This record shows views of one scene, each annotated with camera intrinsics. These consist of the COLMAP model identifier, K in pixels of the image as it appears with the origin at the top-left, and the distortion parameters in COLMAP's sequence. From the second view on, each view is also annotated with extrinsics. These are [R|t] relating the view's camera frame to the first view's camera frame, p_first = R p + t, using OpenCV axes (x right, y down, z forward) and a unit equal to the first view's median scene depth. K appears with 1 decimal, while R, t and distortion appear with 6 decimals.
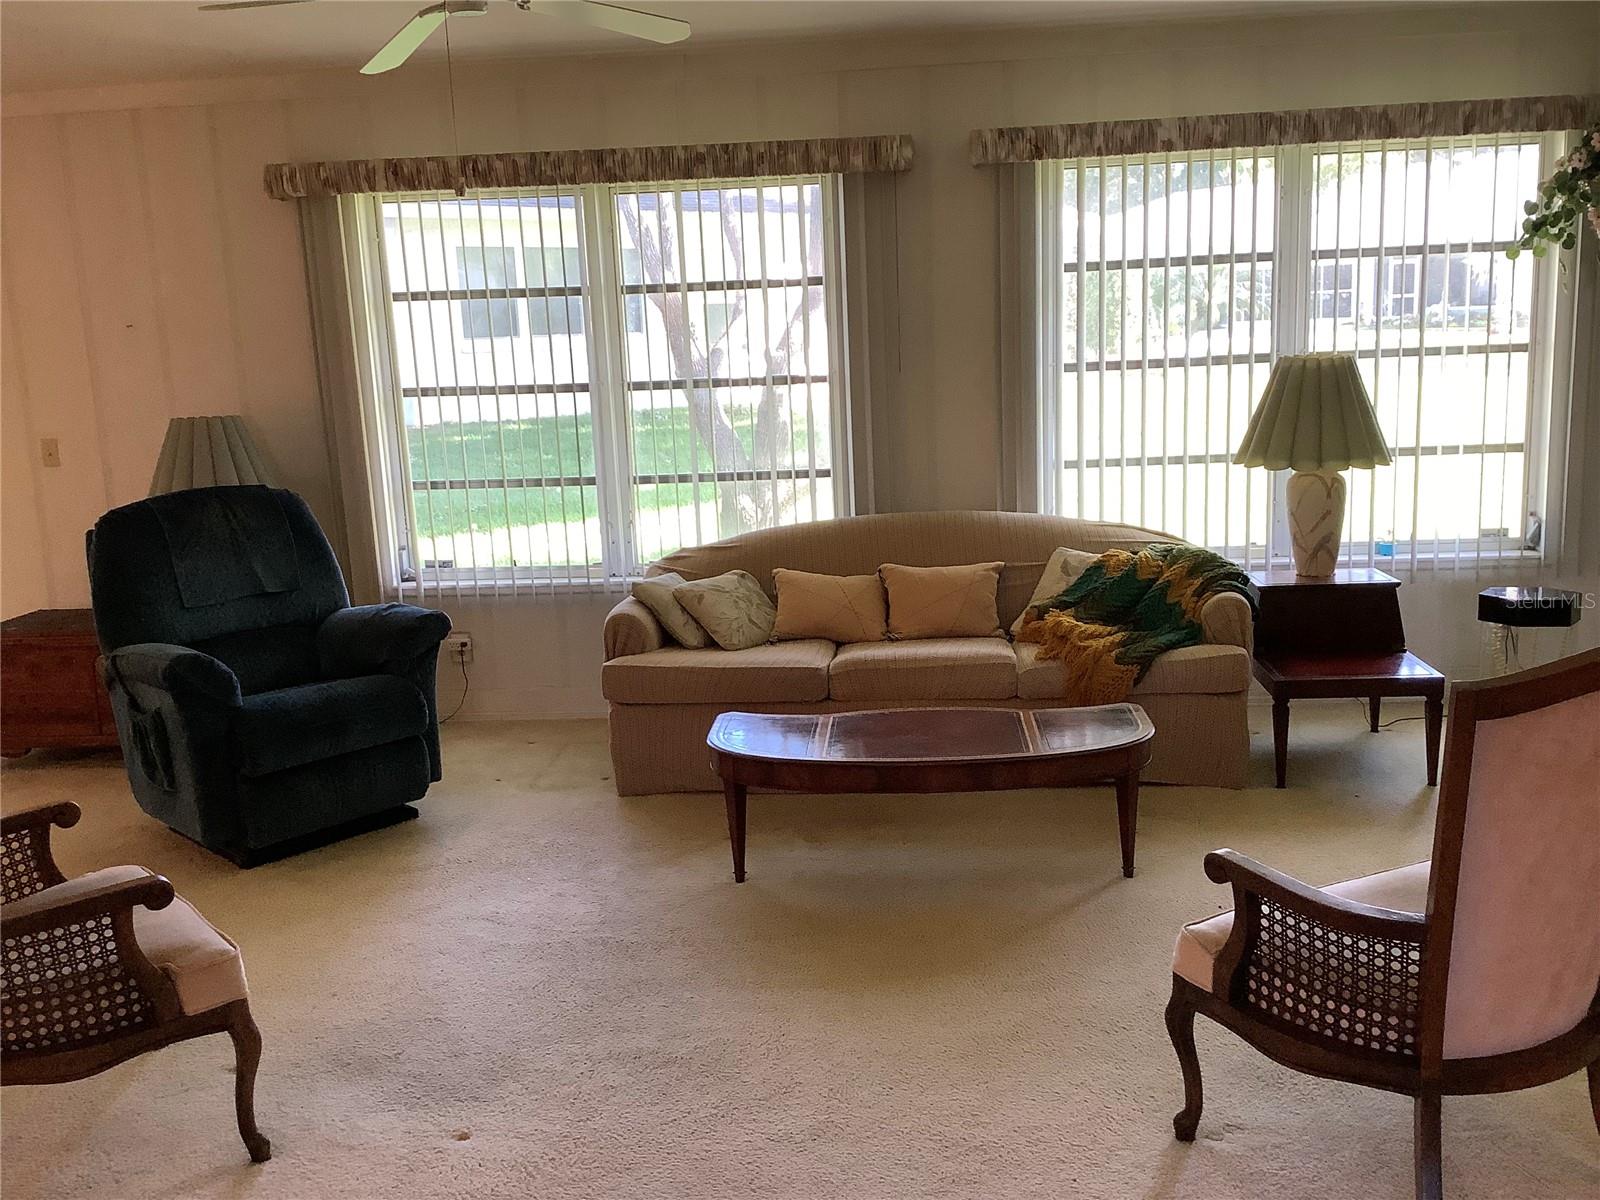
lens RADIAL K [[1431.6, 0, 812.8], [0, 1431.6, 602.9], [0, 0, 1]] dist [0.086371, -0.158452]
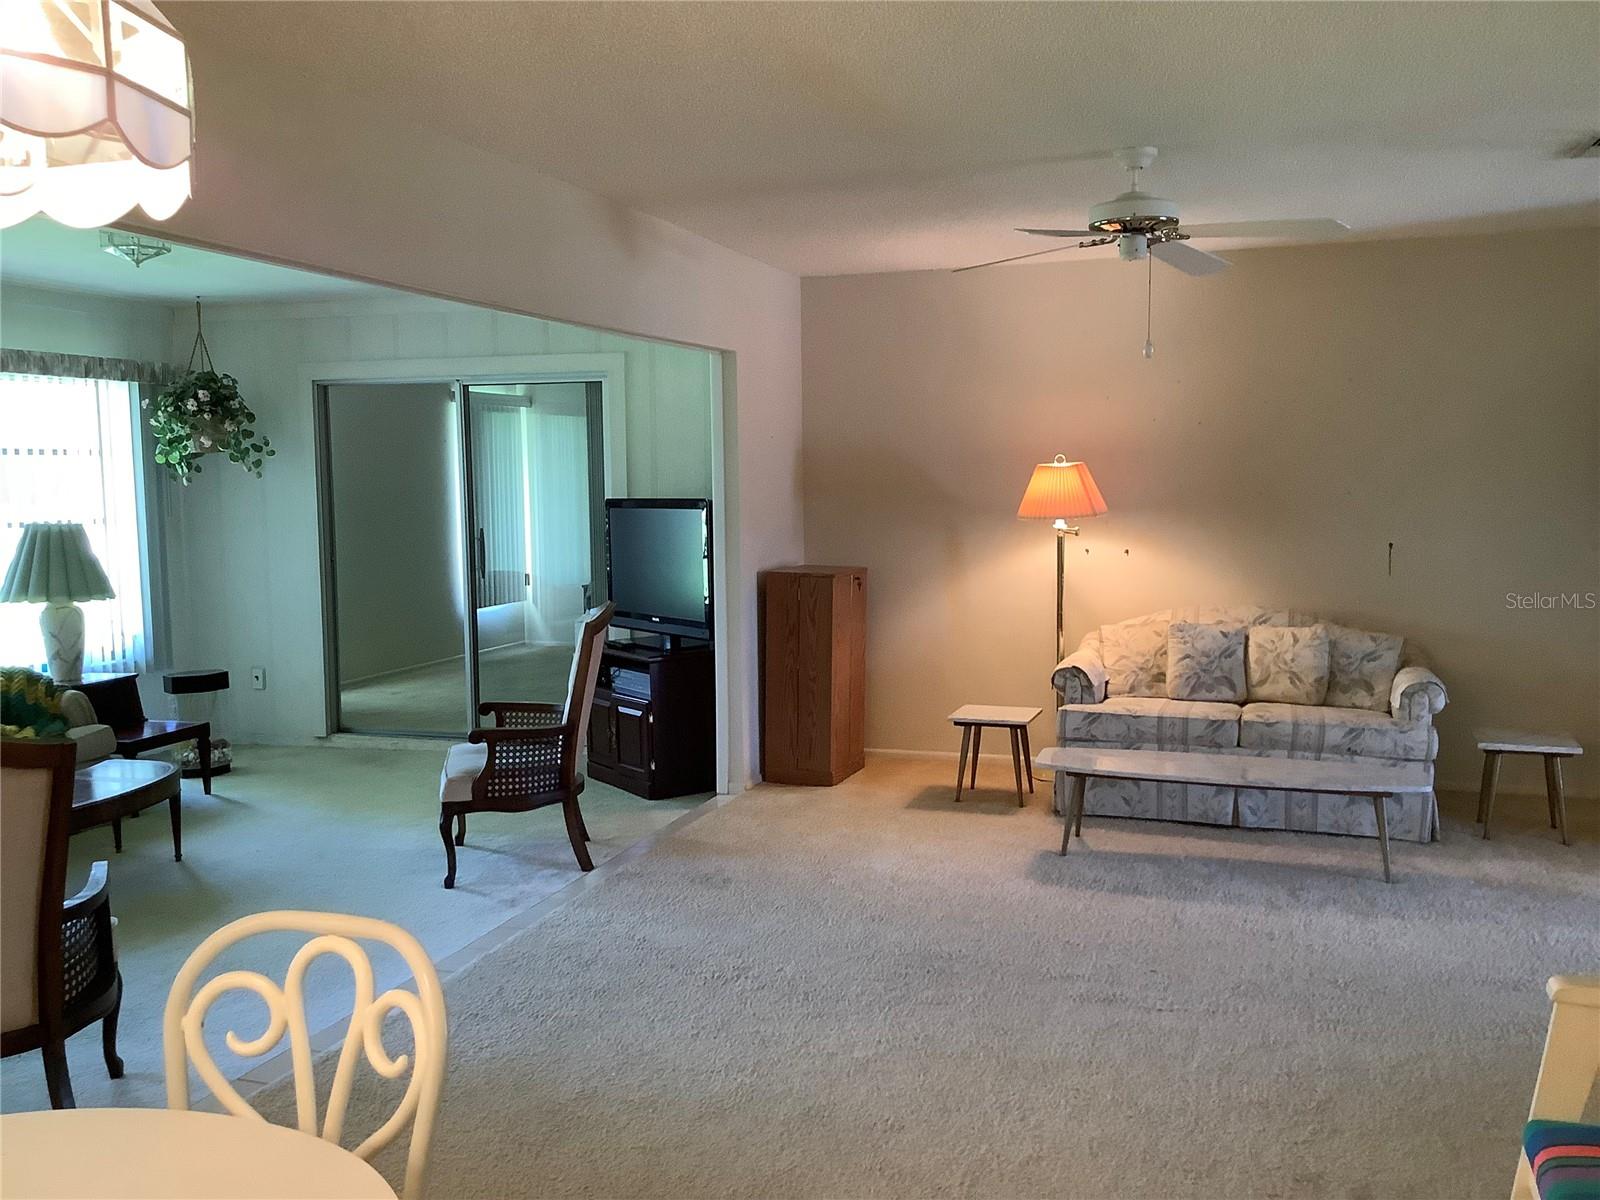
lens RADIAL K [[1431.6, 0, 802.2], [0, 1431.6, 610.0], [0, 0, 1]] dist [0.086371, -0.158452]
pose [[0.231805, -0.054502, 0.971234, -0.830963], [0.191036, 0.981537, 0.009485, 0.035306], [-0.953820, 0.183342, 0.237937, -0.006628]]
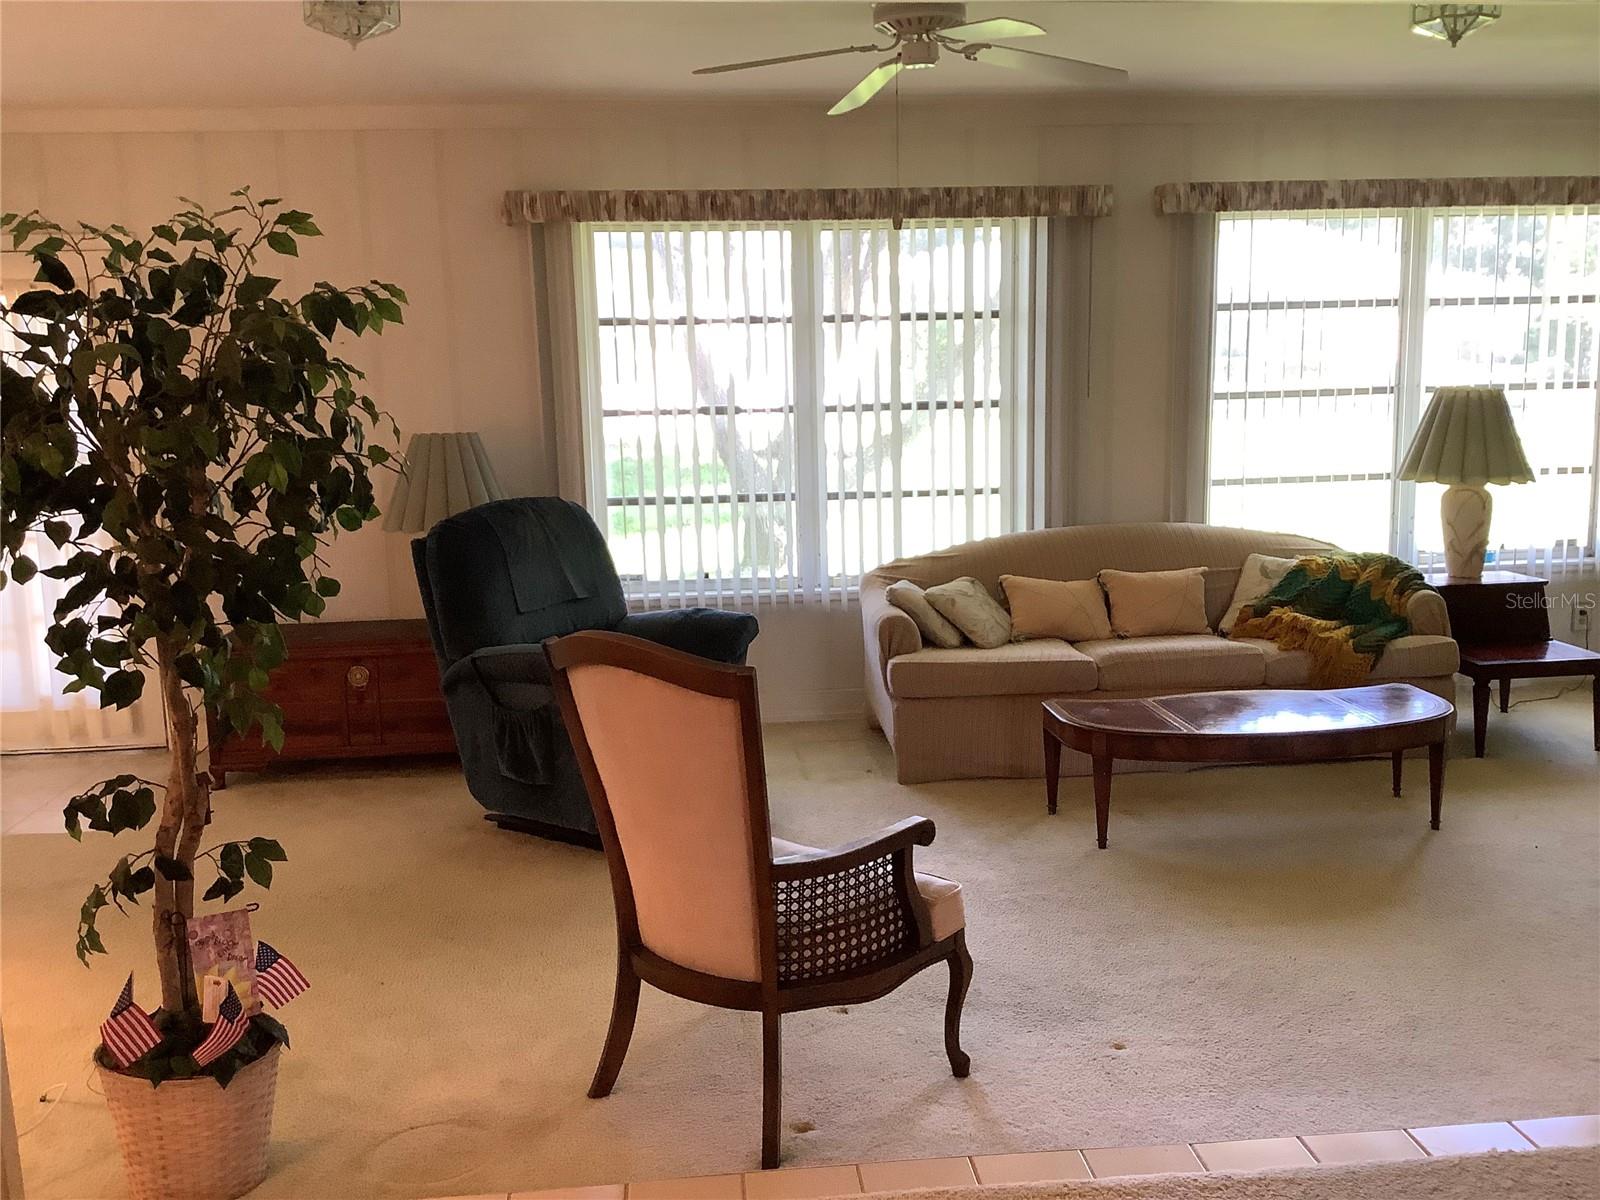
lens RADIAL K [[1431.6, 0, 800.0], [0, 1431.6, 605.4], [0, 0, 1]] dist [0.086371, -0.158452]
pose [[0.985399, -0.010104, 0.169961, -0.374580], [0.014367, 0.999612, -0.023874, 0.023606], [-0.169653, 0.025967, 0.985162, -0.051195]]
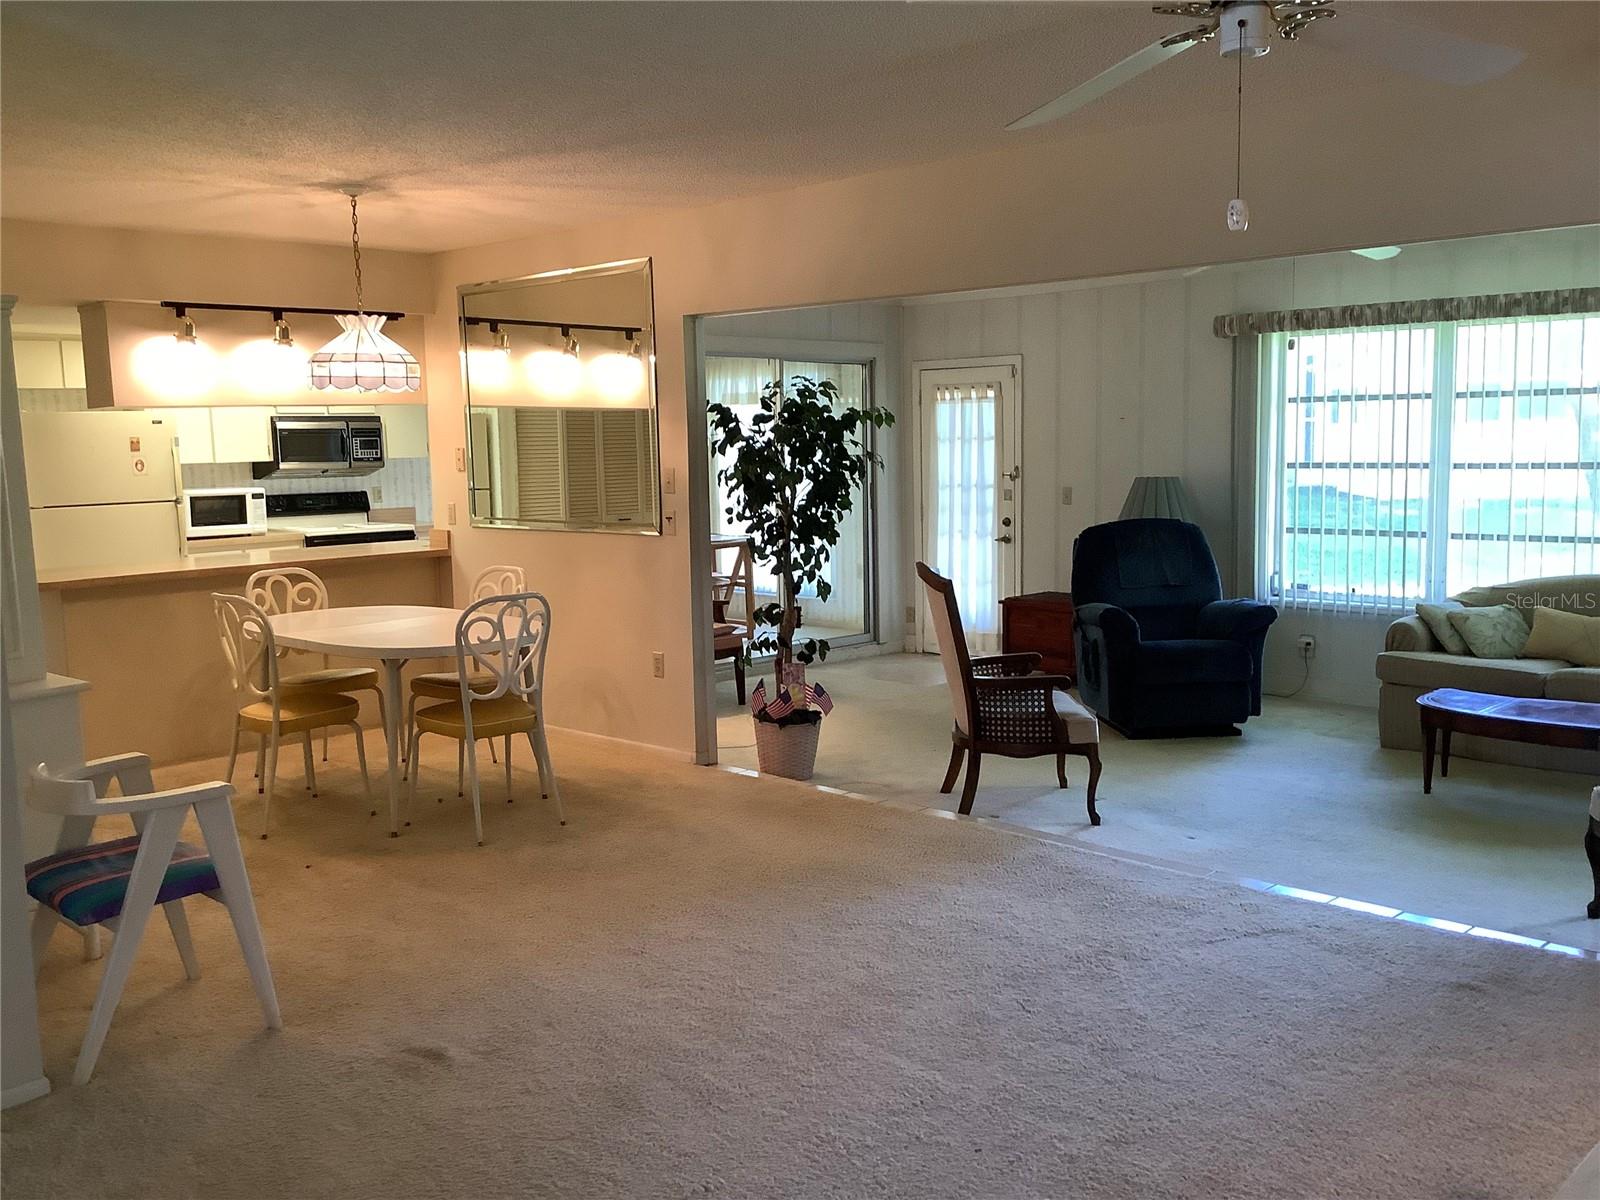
lens RADIAL K [[1431.6, 0, 793.7], [0, 1431.6, 602.5], [0, 0, 1]] dist [0.086371, -0.158452]
pose [[0.769539, 0.099010, -0.630878, 0.298122], [-0.134094, 0.990936, -0.008049, 0.078073], [0.624363, 0.090791, 0.775840, -0.480610]]
